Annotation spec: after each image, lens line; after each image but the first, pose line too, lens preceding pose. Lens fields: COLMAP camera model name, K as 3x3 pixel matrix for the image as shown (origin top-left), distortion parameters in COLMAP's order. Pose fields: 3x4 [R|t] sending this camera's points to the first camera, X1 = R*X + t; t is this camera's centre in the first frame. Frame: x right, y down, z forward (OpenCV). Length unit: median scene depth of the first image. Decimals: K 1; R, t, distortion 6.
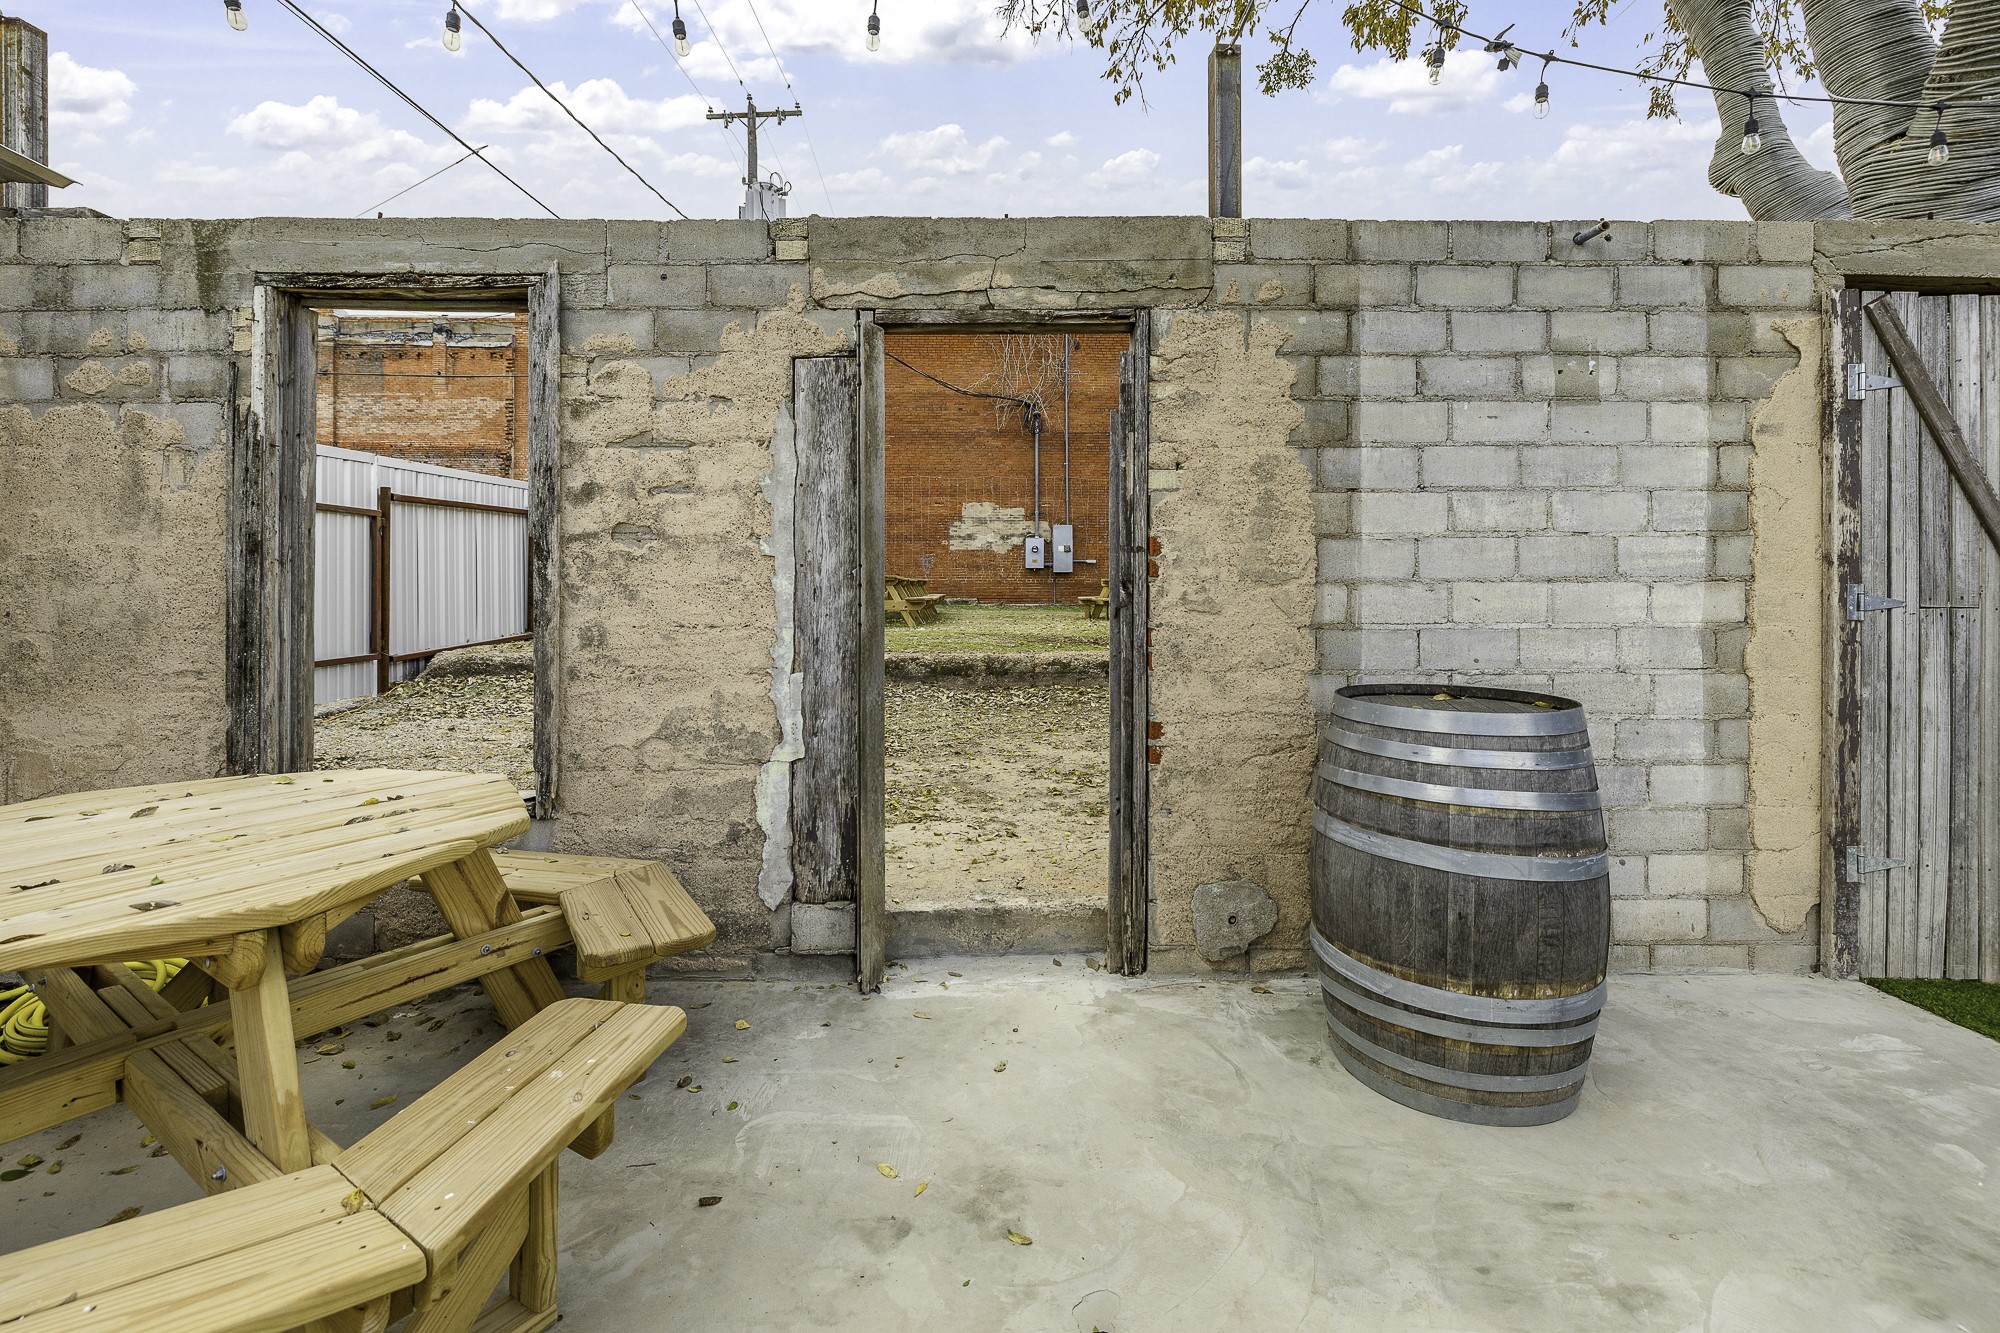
lens RADIAL K [[883.7, 0, 1006.4], [0, 883.7, 589.3], [0, 0, 1]] dist [0.000447, 0.000184]
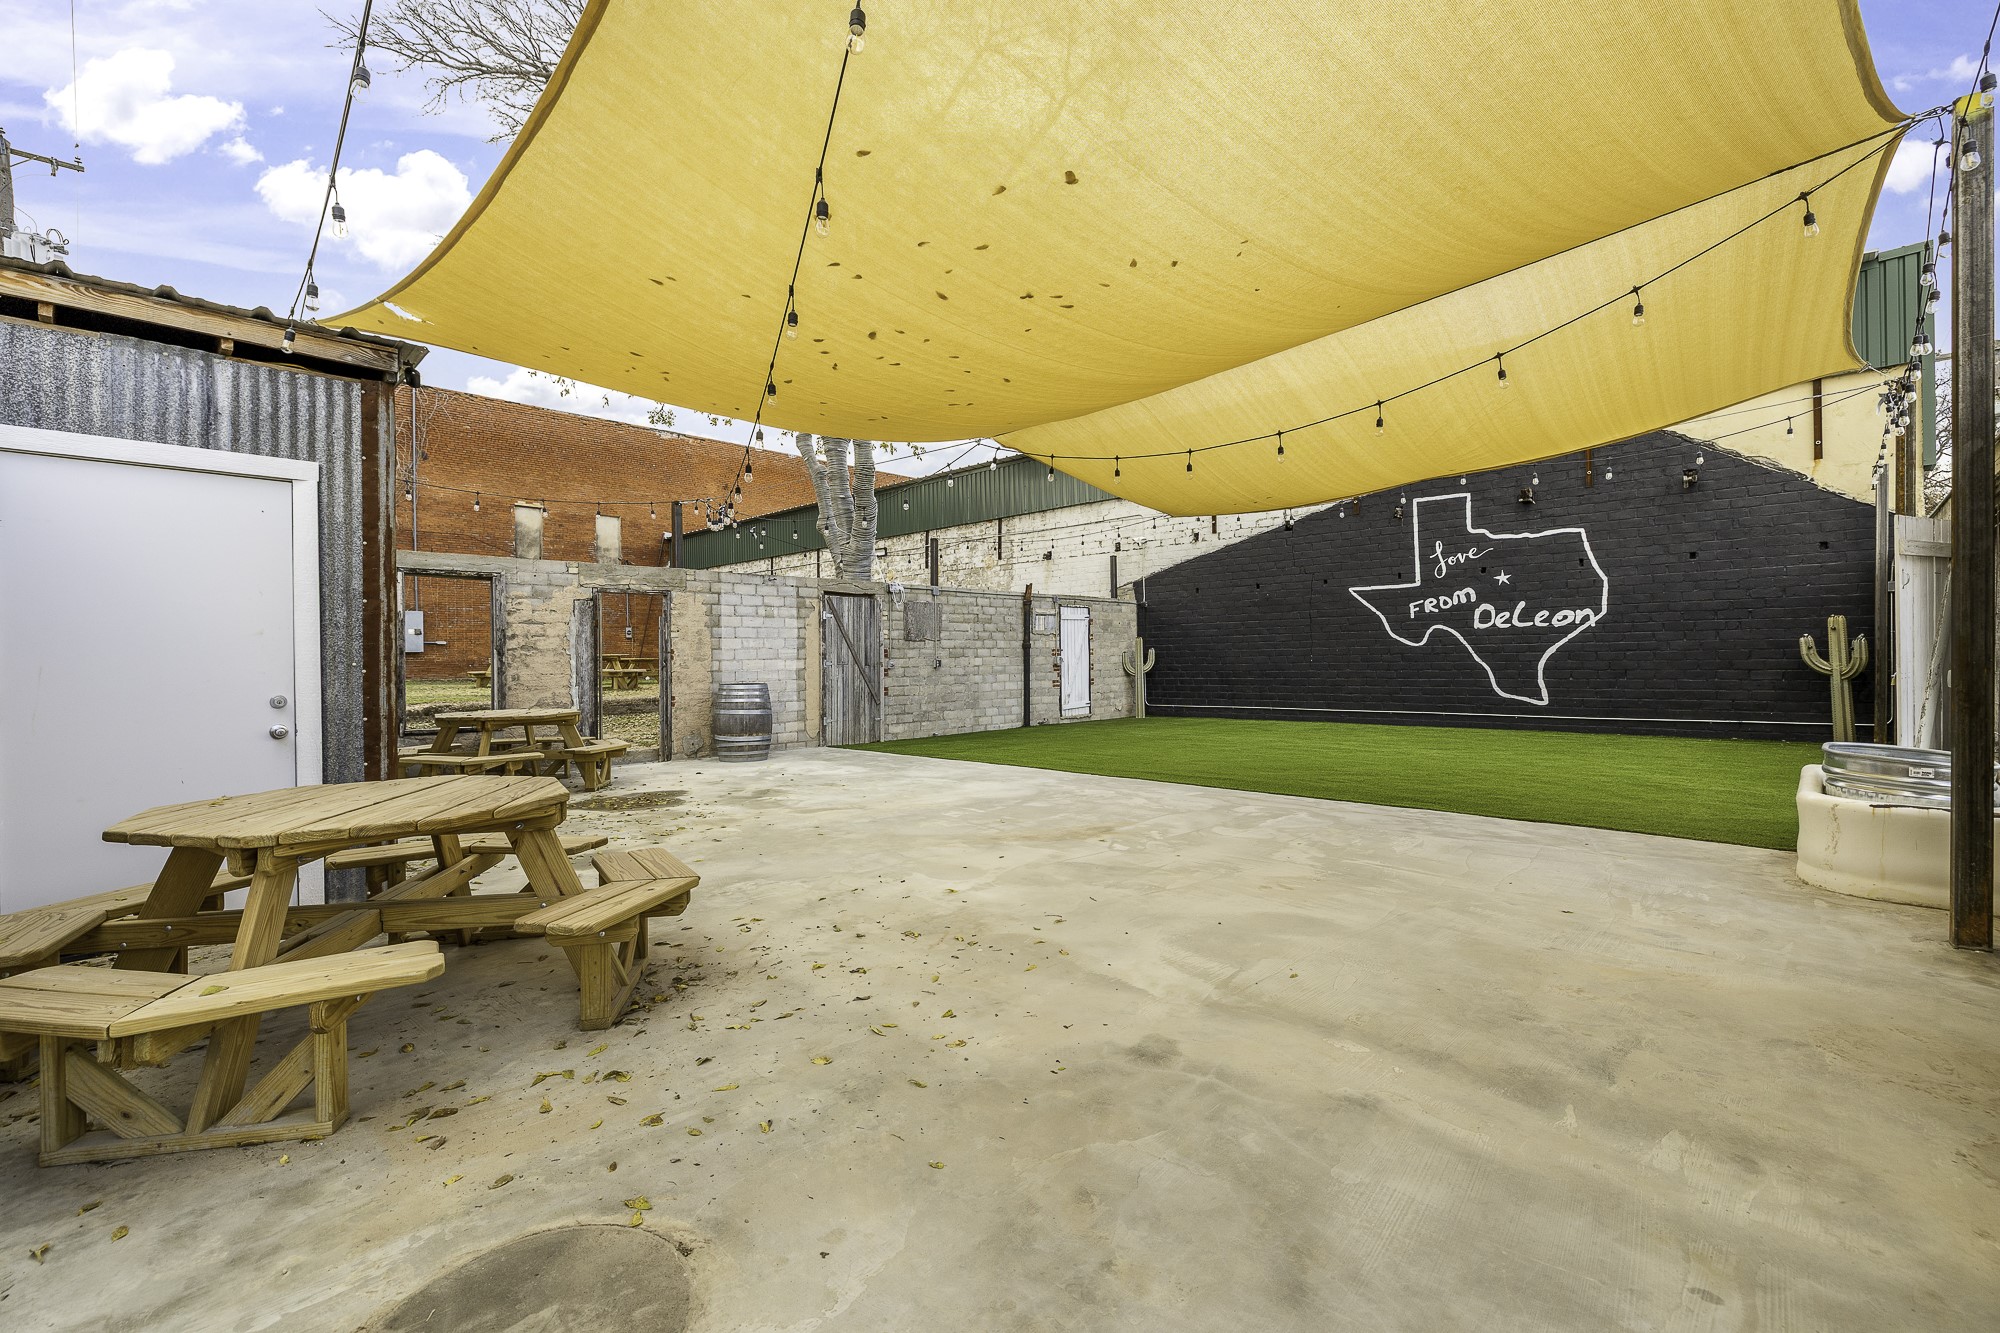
lens RADIAL K [[843.9, 0, 1001.7], [0, 843.9, 655.3], [0, 0, 1]] dist [0.000355, -0.000071]
pose [[0.707370, -0.004451, 0.706829, -1.428548], [0.012476, 0.999903, -0.006188, 0.008642], [-0.706733, 0.013195, 0.707357, -2.647742]]
